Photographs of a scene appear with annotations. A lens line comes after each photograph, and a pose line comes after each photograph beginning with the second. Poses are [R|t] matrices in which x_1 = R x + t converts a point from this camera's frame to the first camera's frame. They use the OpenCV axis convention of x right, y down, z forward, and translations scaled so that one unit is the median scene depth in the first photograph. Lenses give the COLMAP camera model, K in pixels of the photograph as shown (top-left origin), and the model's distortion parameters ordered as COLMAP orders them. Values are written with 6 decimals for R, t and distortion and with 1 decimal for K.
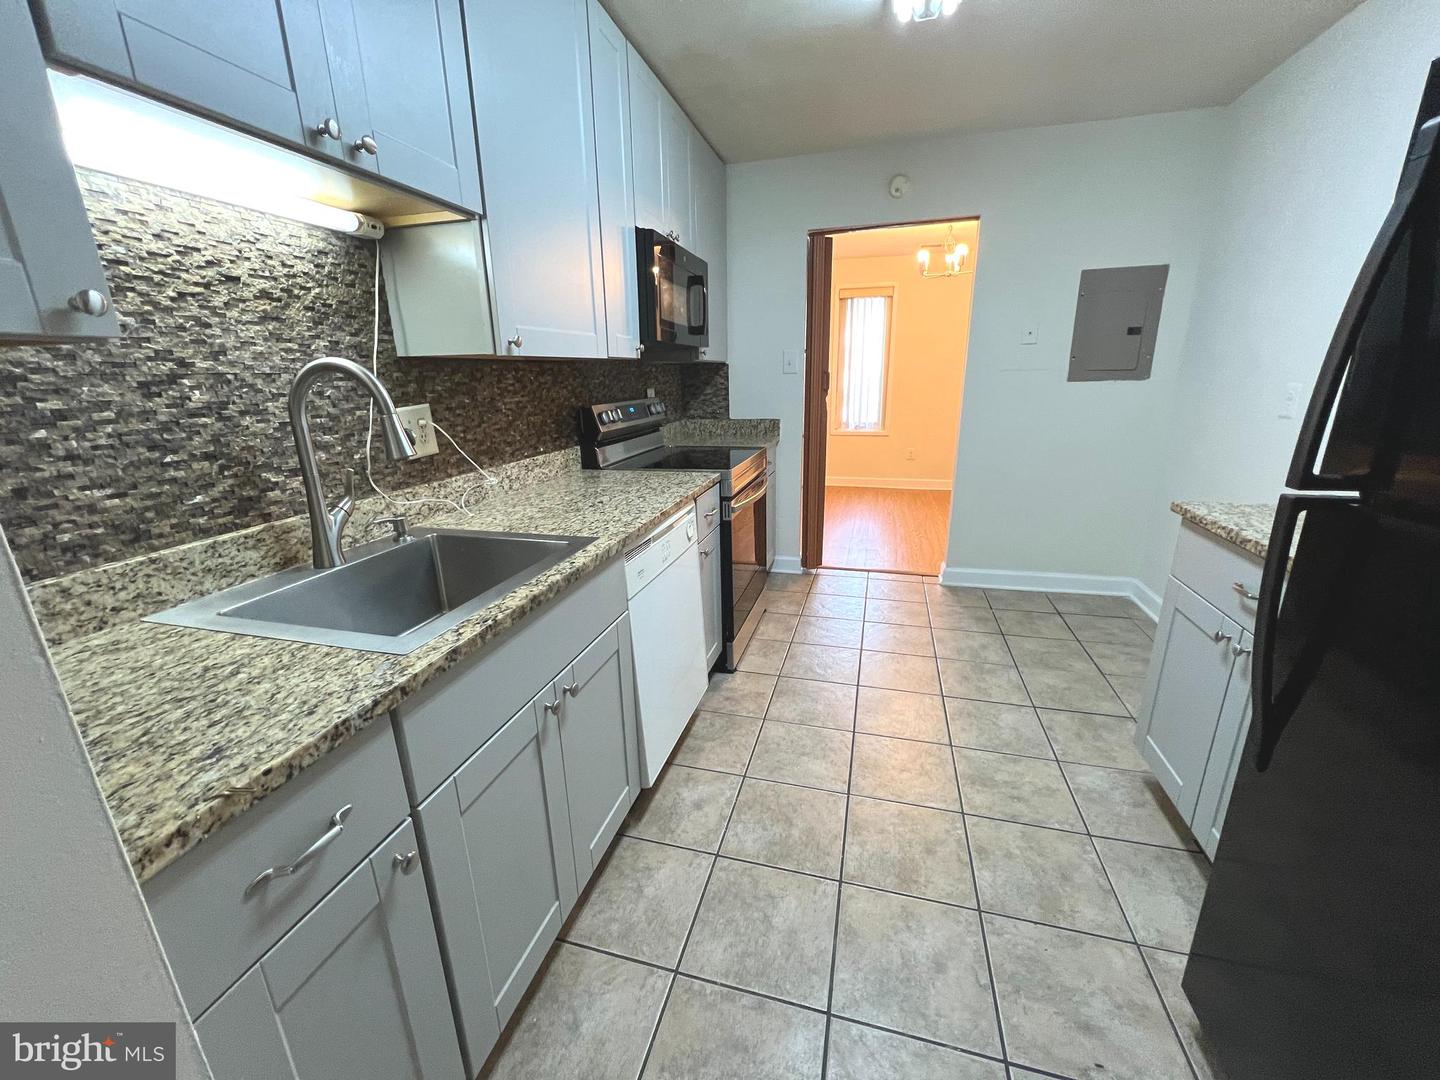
lens RADIAL K [[573.9, 0, 721.3], [0, 573.9, 535.3], [0, 0, 1]] dist [0.000386, 0.000374]
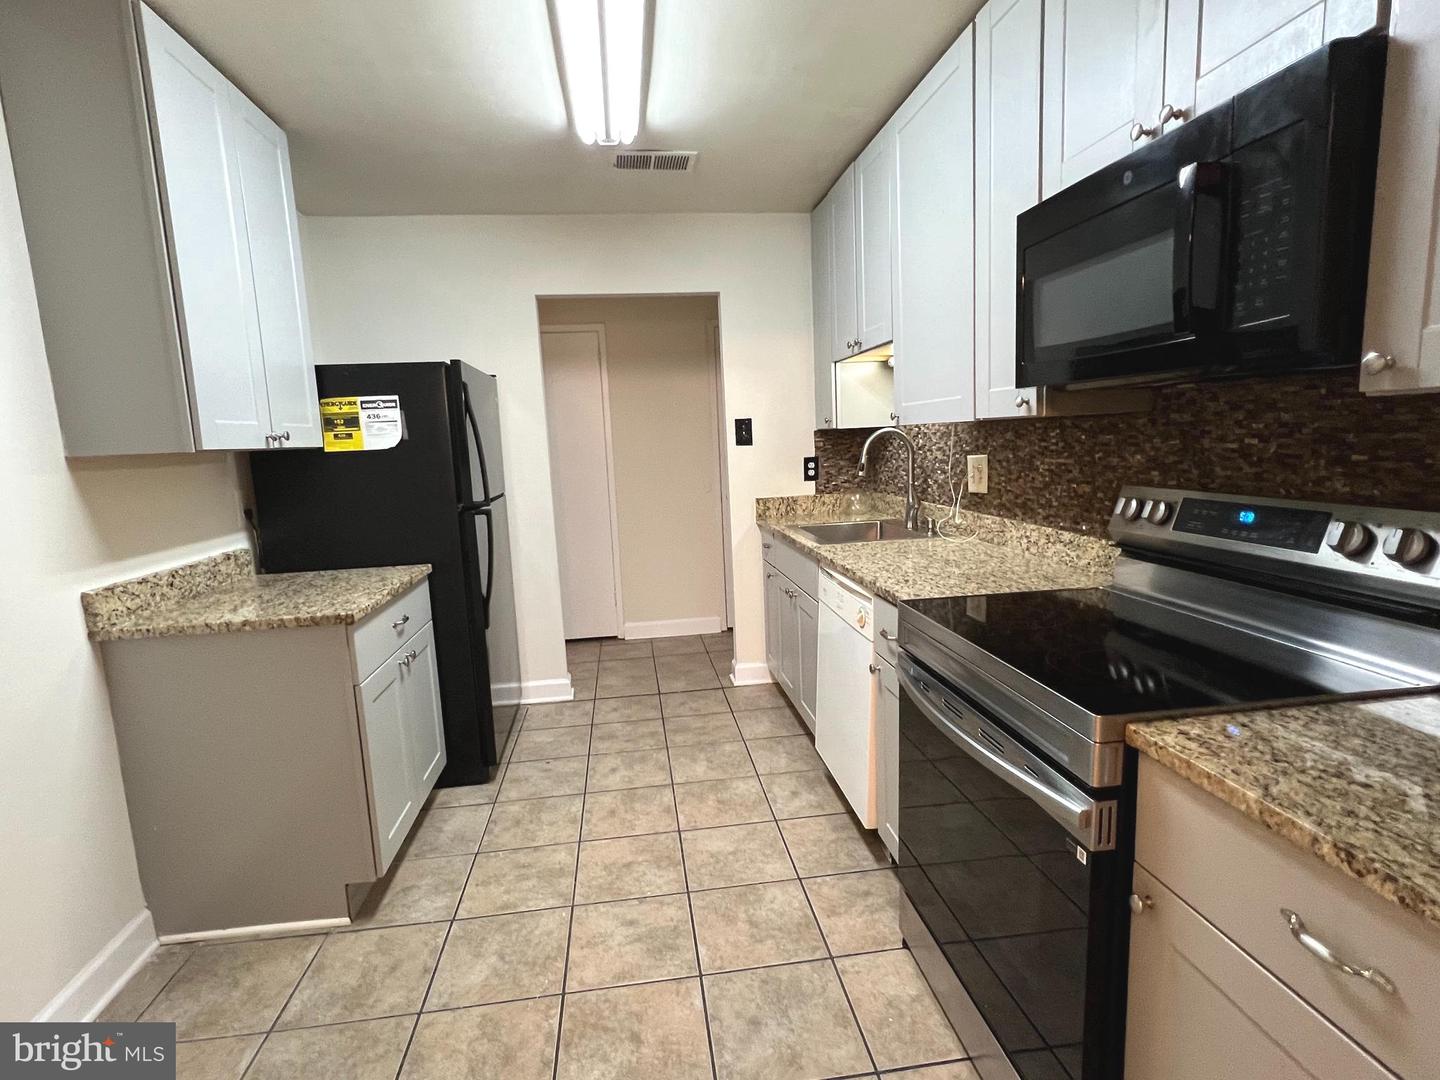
lens RADIAL K [[713.2, 0, 721.2], [0, 713.2, 541.9], [0, 0, 1]] dist [-0.006556, 0.000410]
pose [[-0.917102, 0.116396, -0.381282, 0.836200], [-0.049431, 0.915844, 0.398481, -0.822601], [0.395577, 0.384295, -0.834168, 2.717325]]
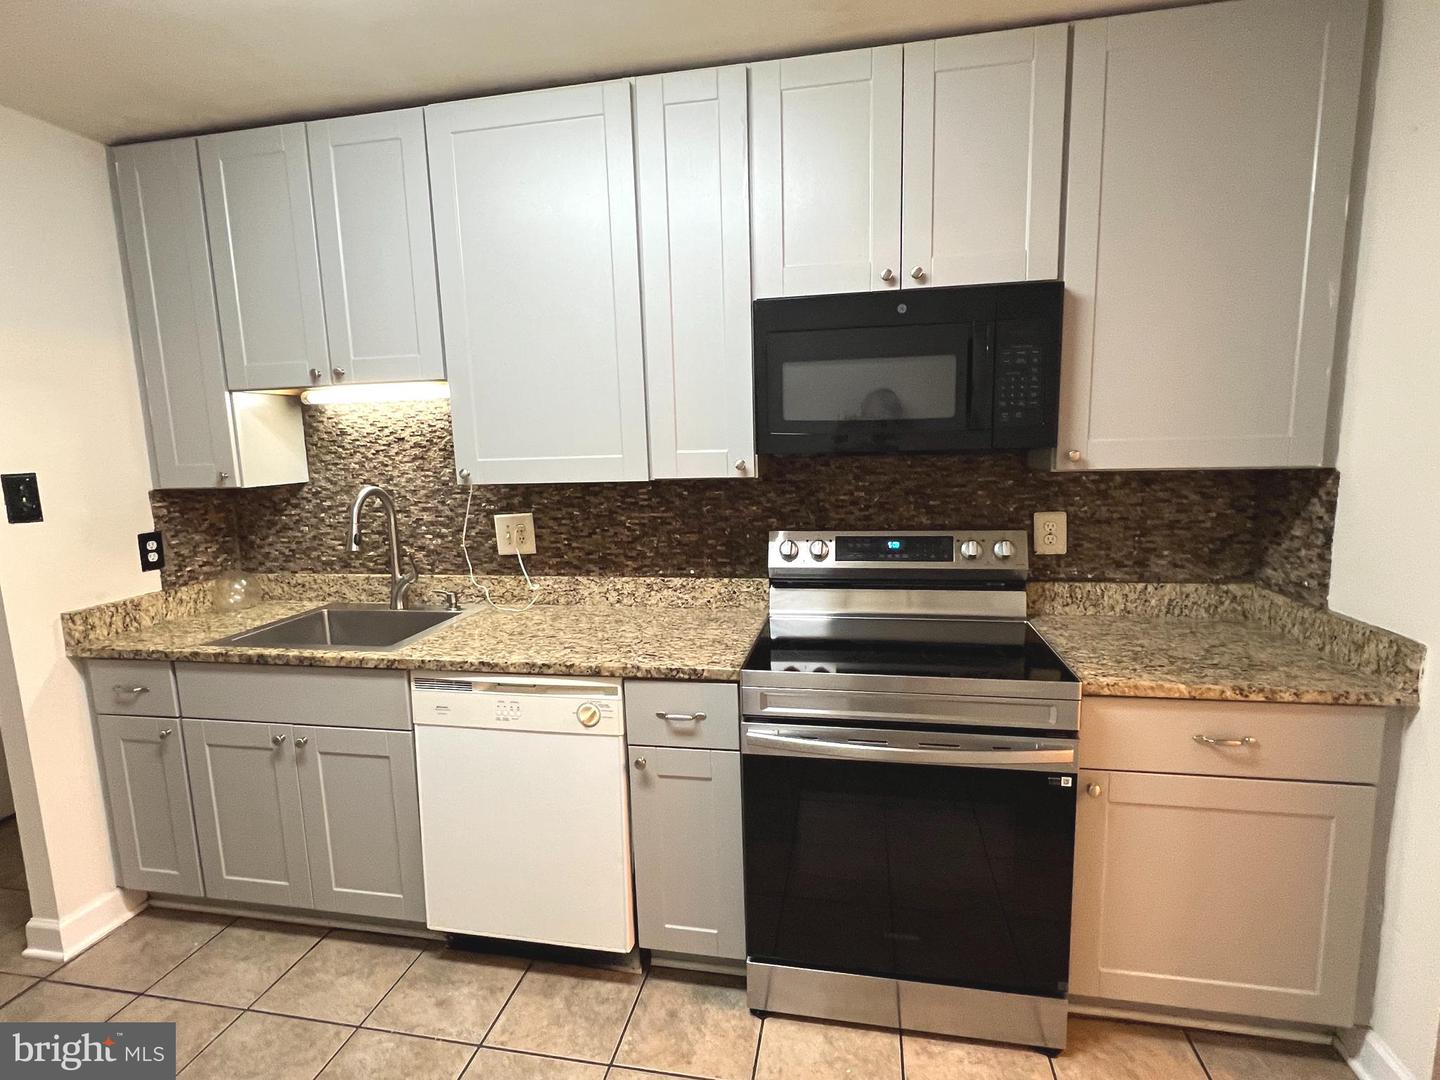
lens RADIAL K [[713.2, 0, 716.0], [0, 713.2, 543.8], [0, 0, 1]] dist [-0.006556, 0.000410]
pose [[0.079584, 0.161229, -0.983703, 1.261354], [-0.248879, 0.958795, 0.137011, -0.587258], [0.965259, 0.233919, 0.116431, 1.519571]]
